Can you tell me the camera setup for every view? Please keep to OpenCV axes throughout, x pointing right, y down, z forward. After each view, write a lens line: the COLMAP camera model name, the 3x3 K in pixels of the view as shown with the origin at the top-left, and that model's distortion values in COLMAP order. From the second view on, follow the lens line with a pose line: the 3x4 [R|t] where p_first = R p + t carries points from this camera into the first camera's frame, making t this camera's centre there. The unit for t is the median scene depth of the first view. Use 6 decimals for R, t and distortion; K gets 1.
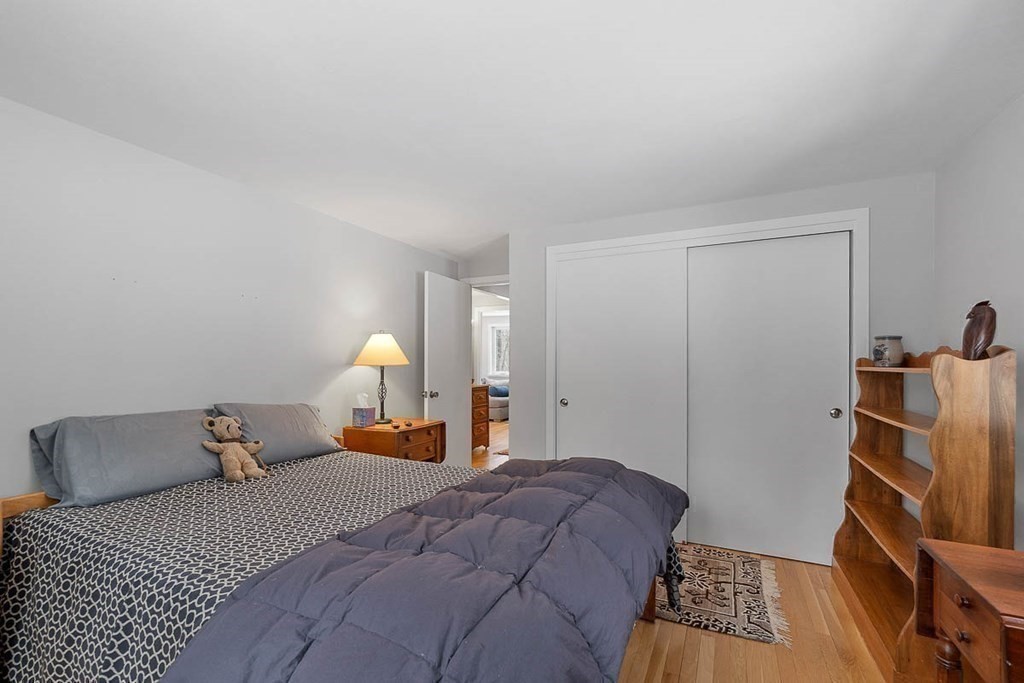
lens RADIAL K [[442.8, 0, 514.5], [0, 442.8, 347.9], [0, 0, 1]] dist [-0.000862, 0.000156]
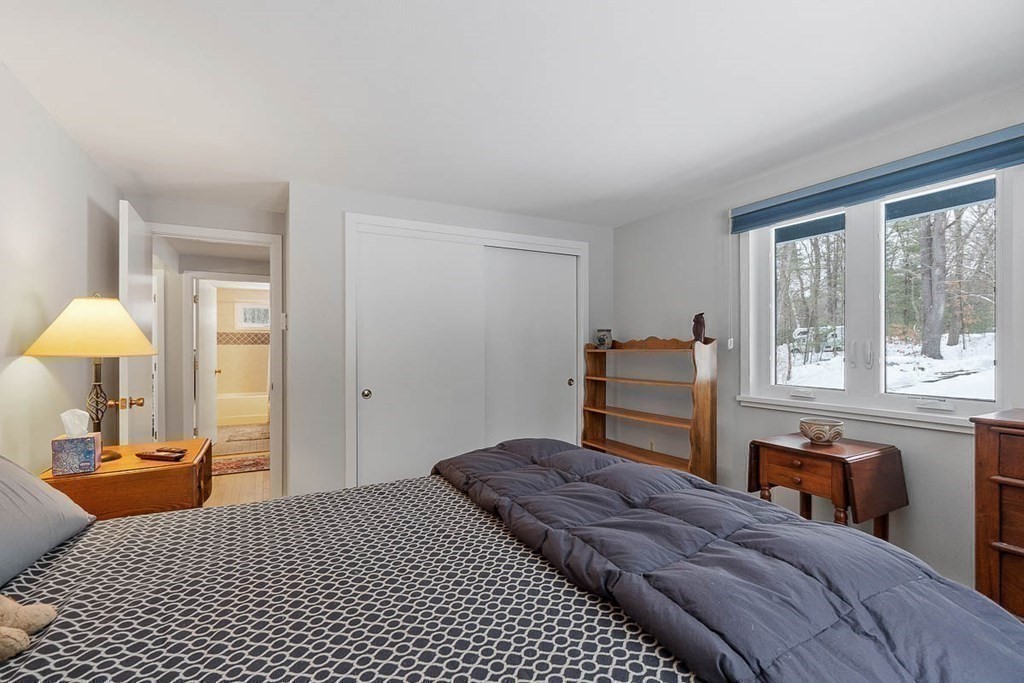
lens RADIAL K [[442.8, 0, 511.7], [0, 442.8, 344.8], [0, 0, 1]] dist [-0.000862, 0.000156]
pose [[0.590788, -0.001600, 0.806825, -0.558827], [-0.016410, 0.999767, 0.013999, 0.010360], [-0.806660, -0.021510, 0.590625, 0.317872]]
